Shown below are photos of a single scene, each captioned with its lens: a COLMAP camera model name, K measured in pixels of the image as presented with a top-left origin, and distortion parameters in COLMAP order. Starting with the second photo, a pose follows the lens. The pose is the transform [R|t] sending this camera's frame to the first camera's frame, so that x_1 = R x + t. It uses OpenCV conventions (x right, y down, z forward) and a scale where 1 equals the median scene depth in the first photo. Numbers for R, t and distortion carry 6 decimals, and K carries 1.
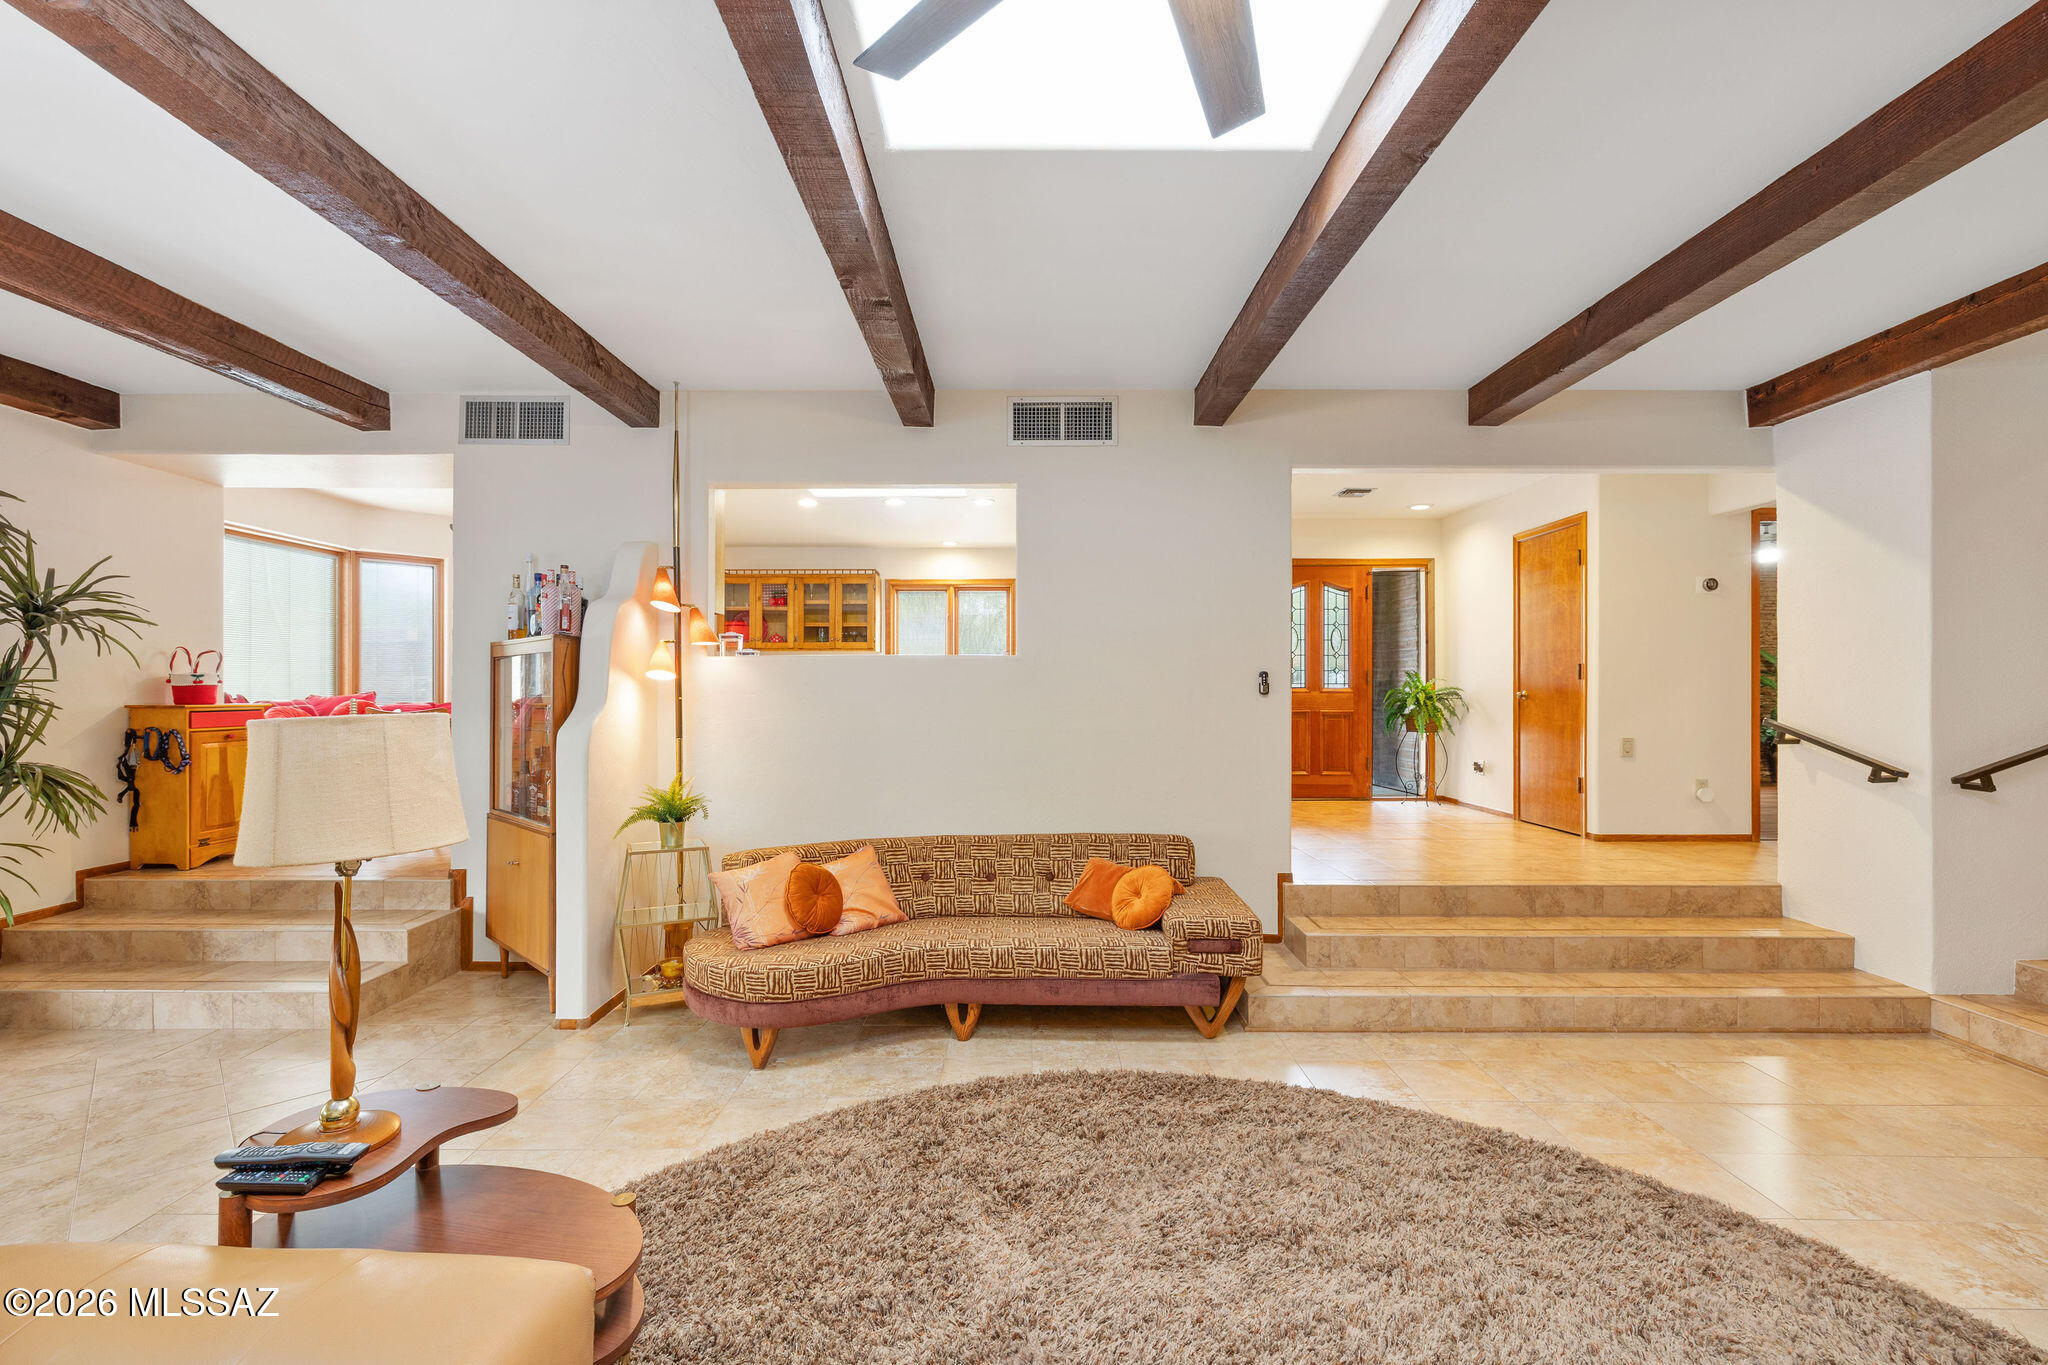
lens RADIAL K [[864.0, 0, 1030.1], [0, 864.0, 687.9], [0, 0, 1]] dist [-0.001251, -0.000473]
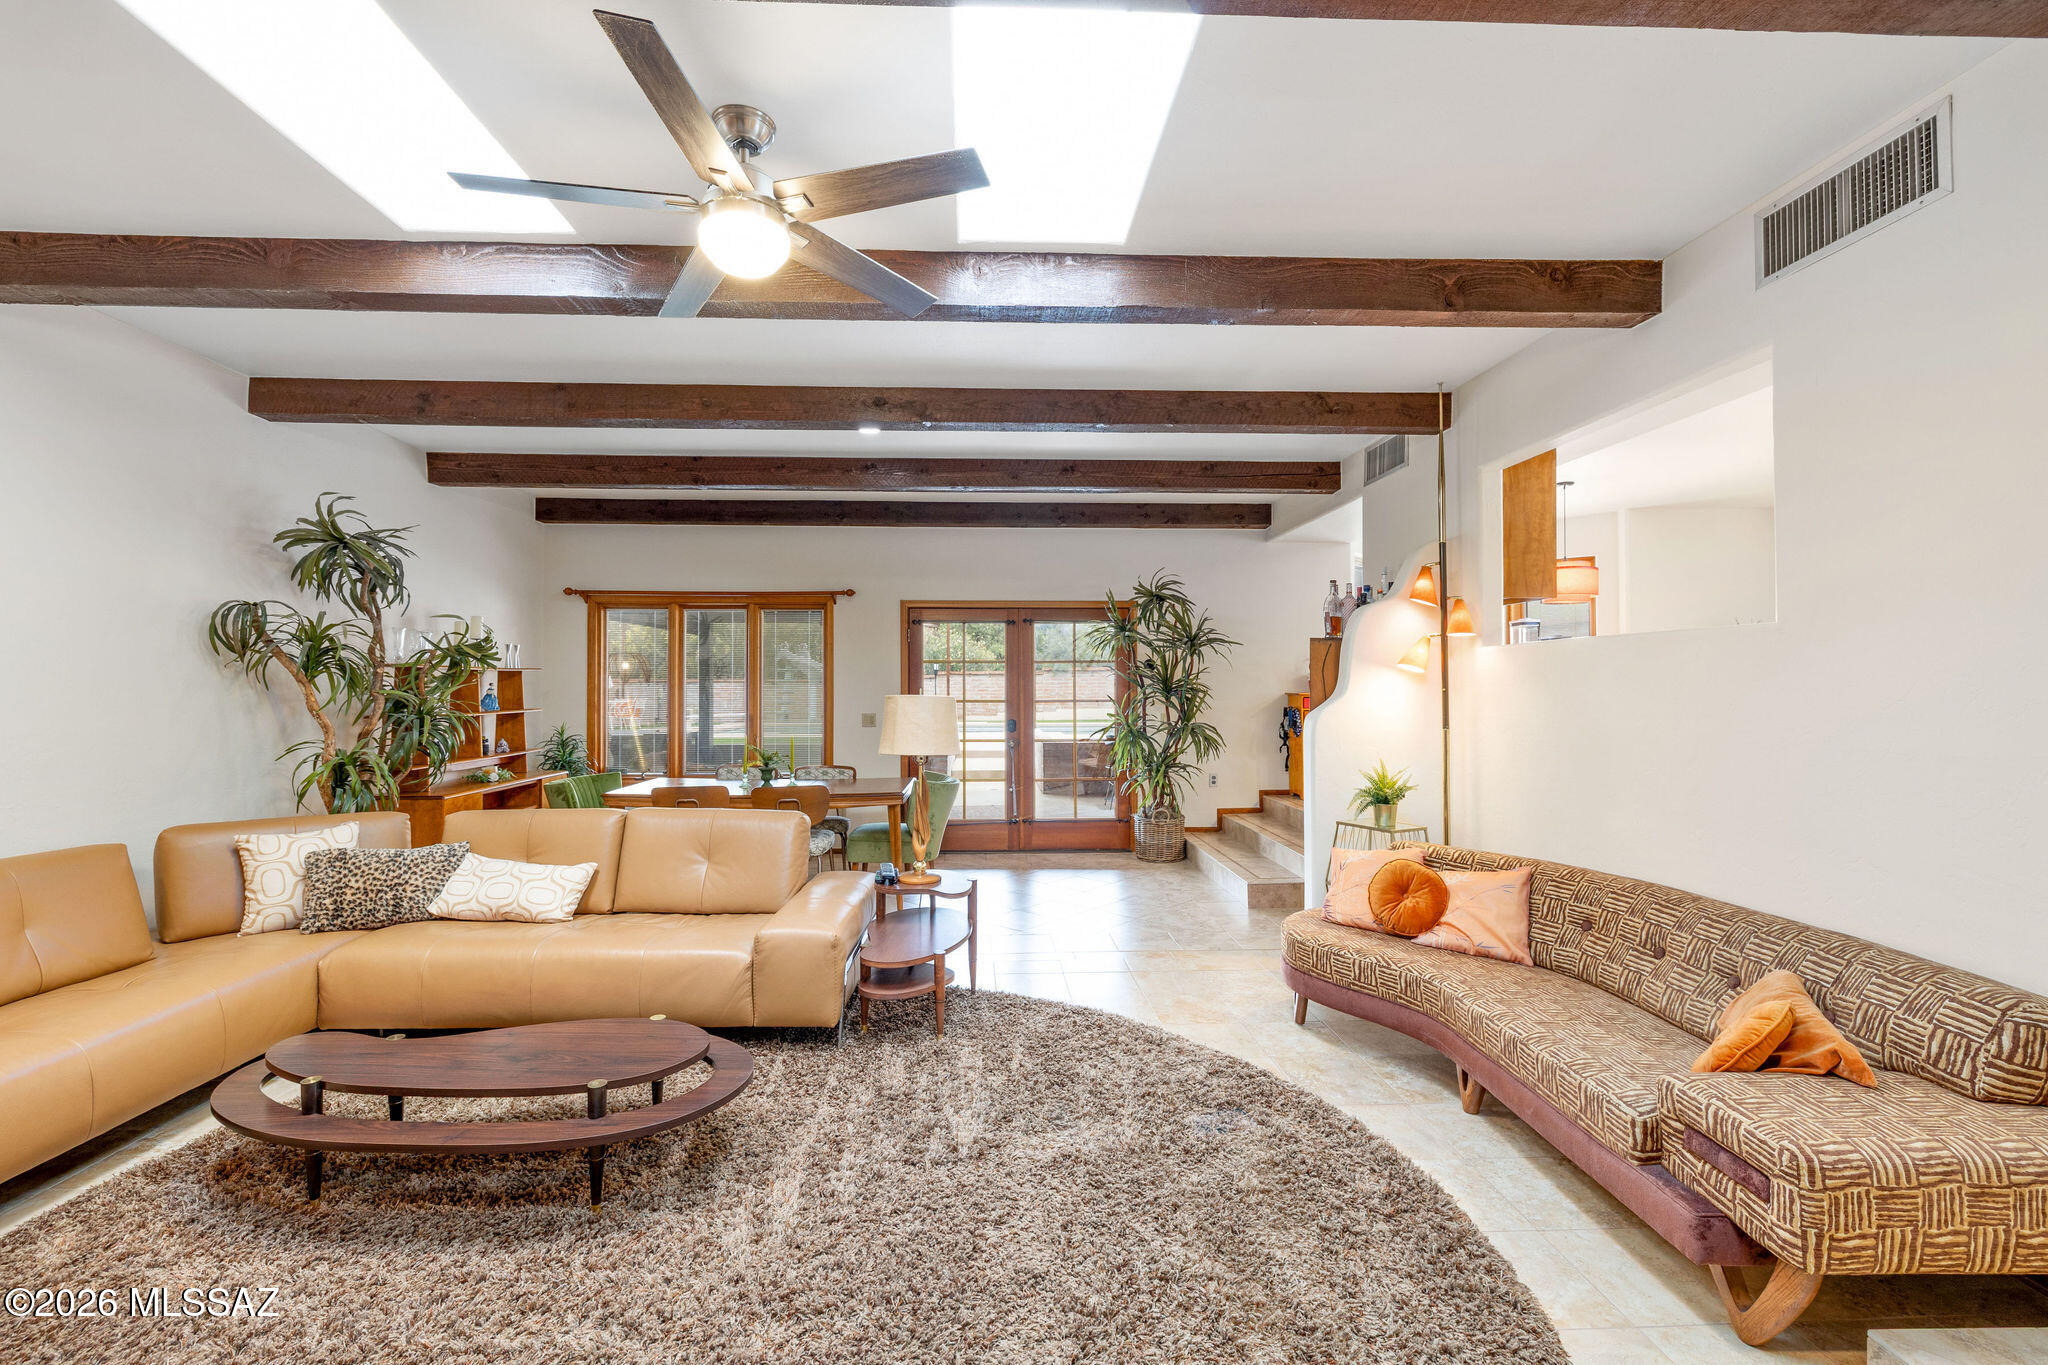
lens RADIAL K [[864.0, 0, 1008.4], [0, 864.0, 669.8], [0, 0, 1]] dist [-0.001251, -0.000473]
pose [[0.043672, -0.019582, -0.998854, 0.672916], [0.006736, 0.999791, -0.019305, 0.005020], [0.999023, -0.005885, 0.043795, 0.498032]]
